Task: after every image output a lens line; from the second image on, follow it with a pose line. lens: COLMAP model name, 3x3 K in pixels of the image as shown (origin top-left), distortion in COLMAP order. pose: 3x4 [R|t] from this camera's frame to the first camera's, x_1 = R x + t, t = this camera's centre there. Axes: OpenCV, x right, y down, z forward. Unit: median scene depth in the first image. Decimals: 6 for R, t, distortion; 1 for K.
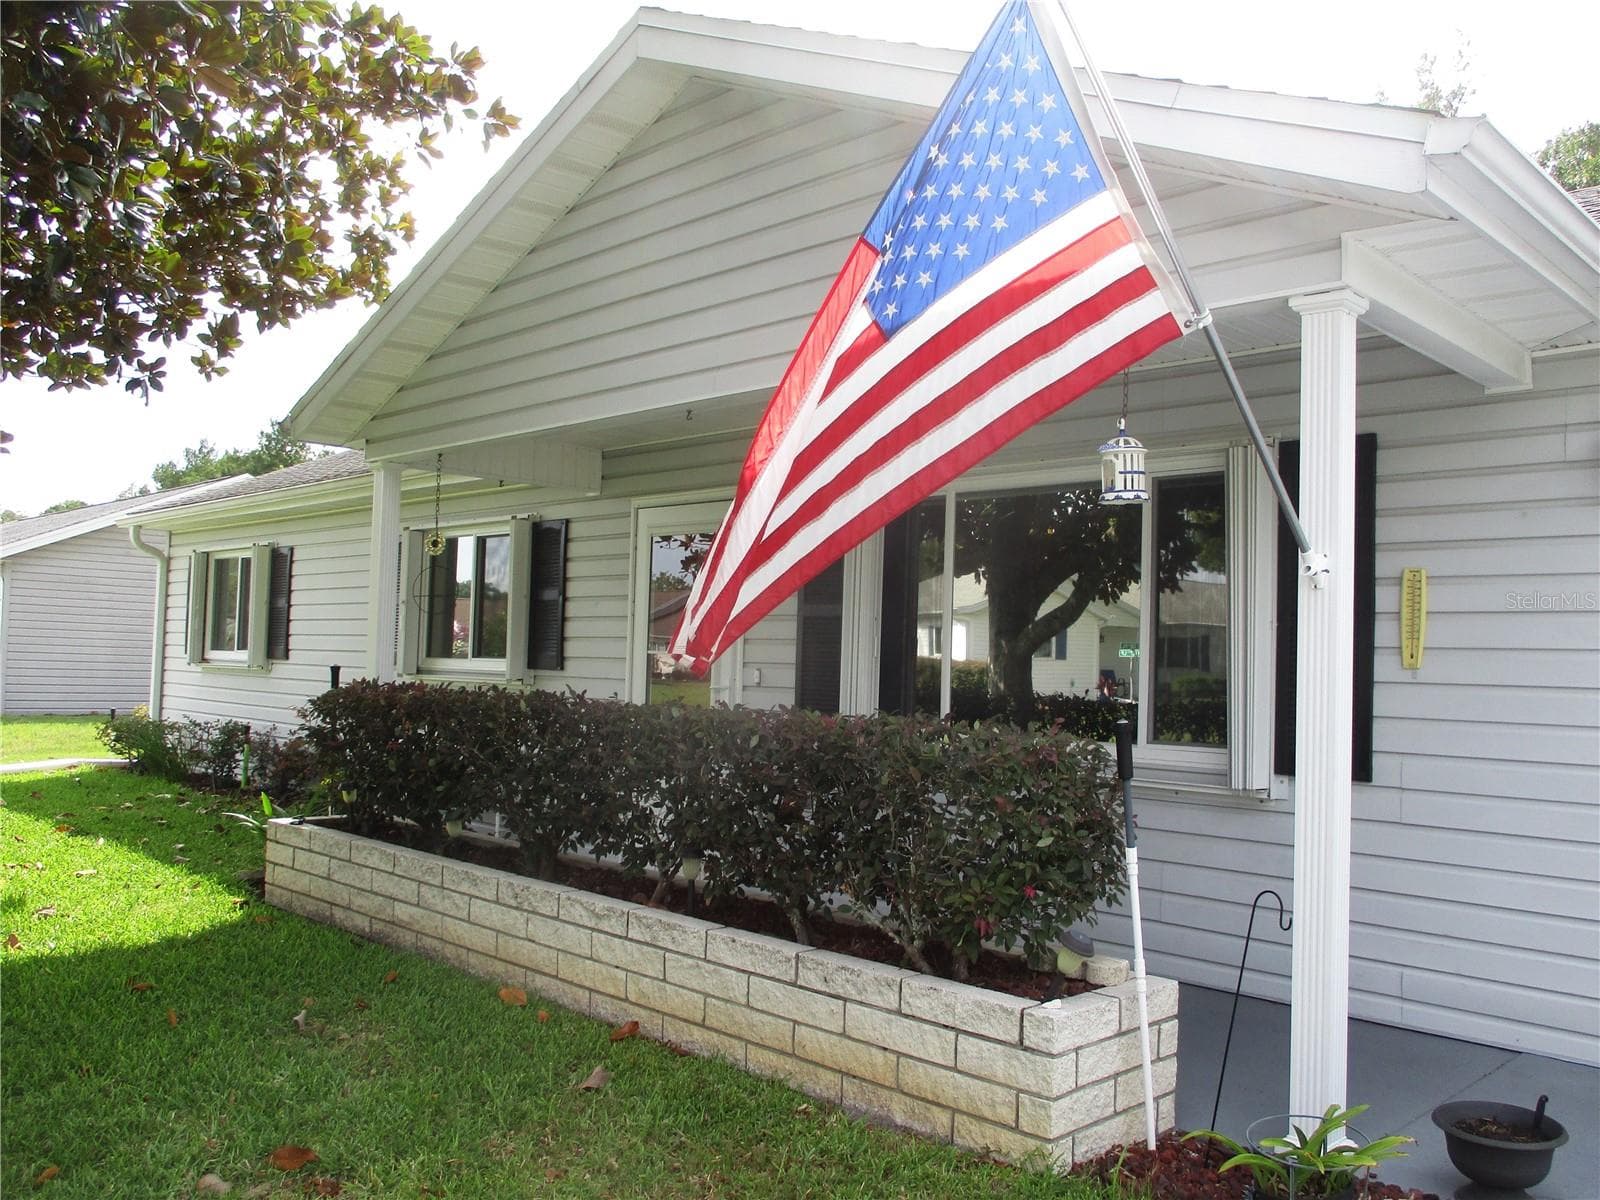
lens RADIAL K [[1328.5, 0, 800.4], [0, 1328.5, 604.4], [0, 0, 1]] dist [-0.021704, 0.001285]
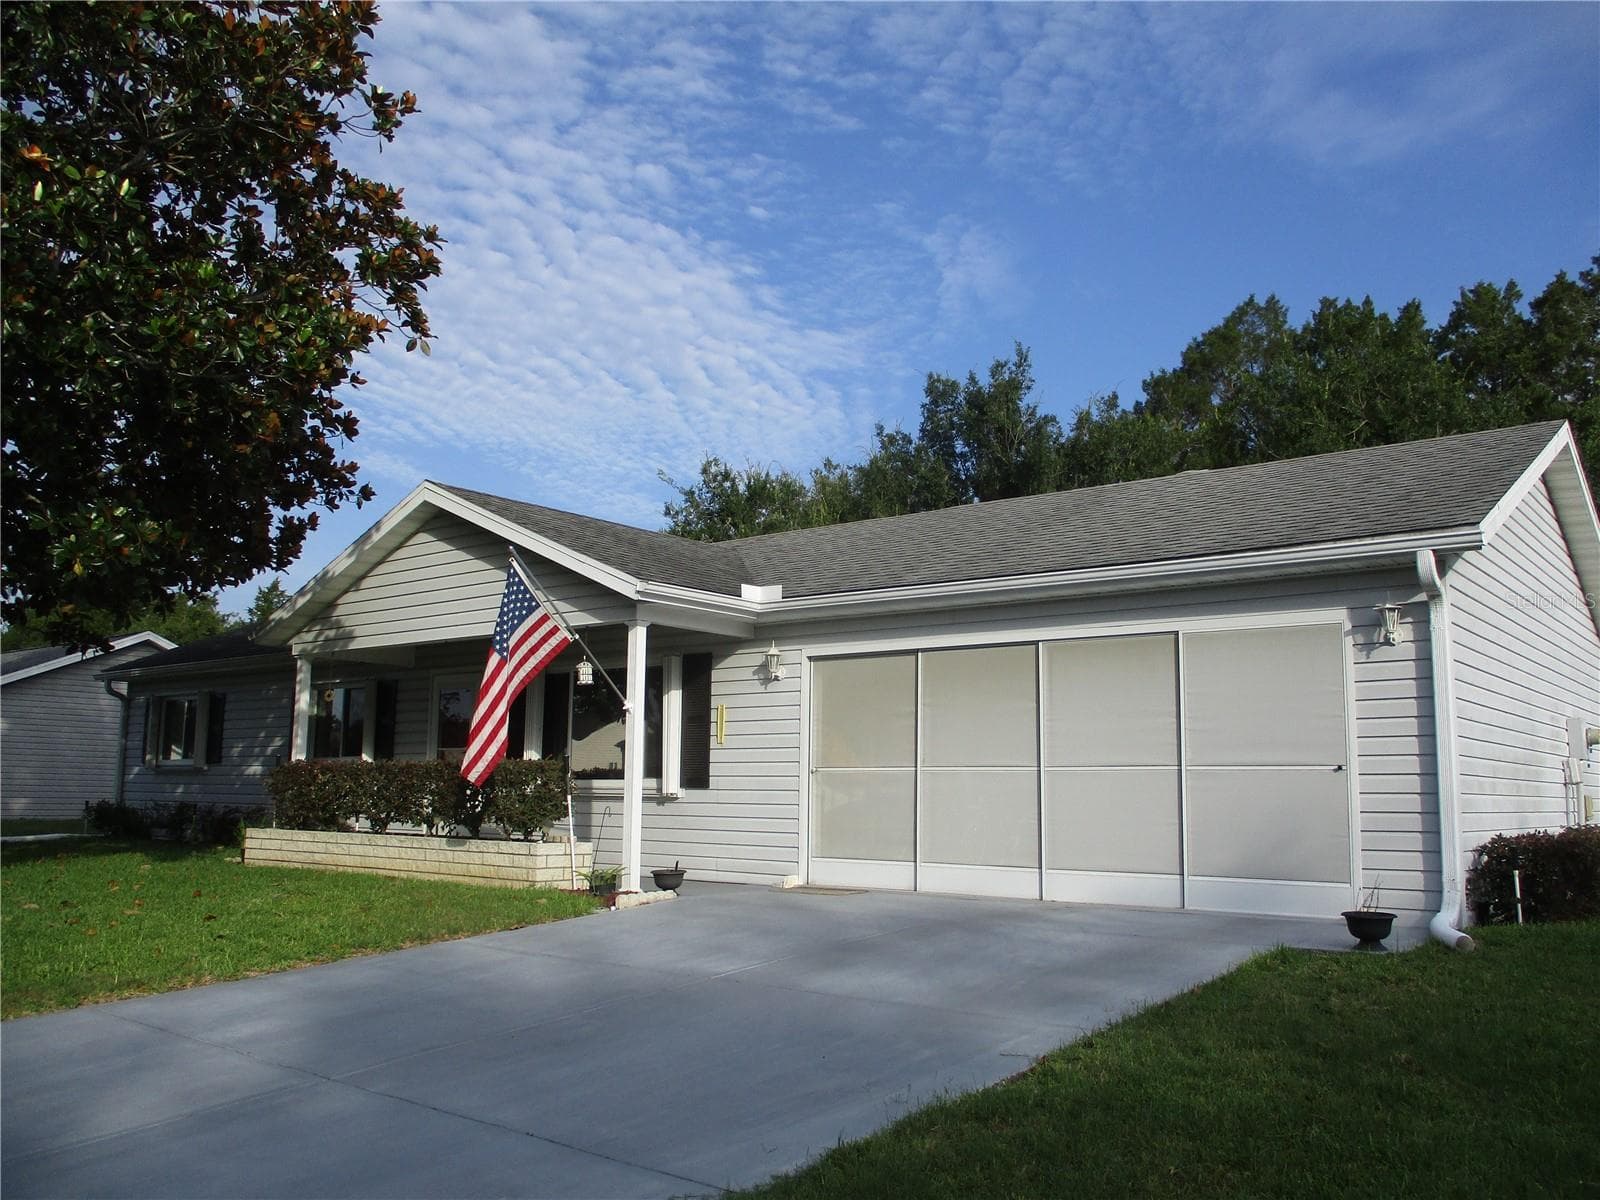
lens RADIAL K [[1328.5, 0, 802.5], [0, 1328.5, 603.5], [0, 0, 1]] dist [-0.021704, 0.001285]
pose [[0.993767, -0.001099, 0.111472, 0.278261], [0.011908, 0.995276, -0.096353, 0.023608], [-0.110839, 0.097079, 0.989086, -1.397447]]
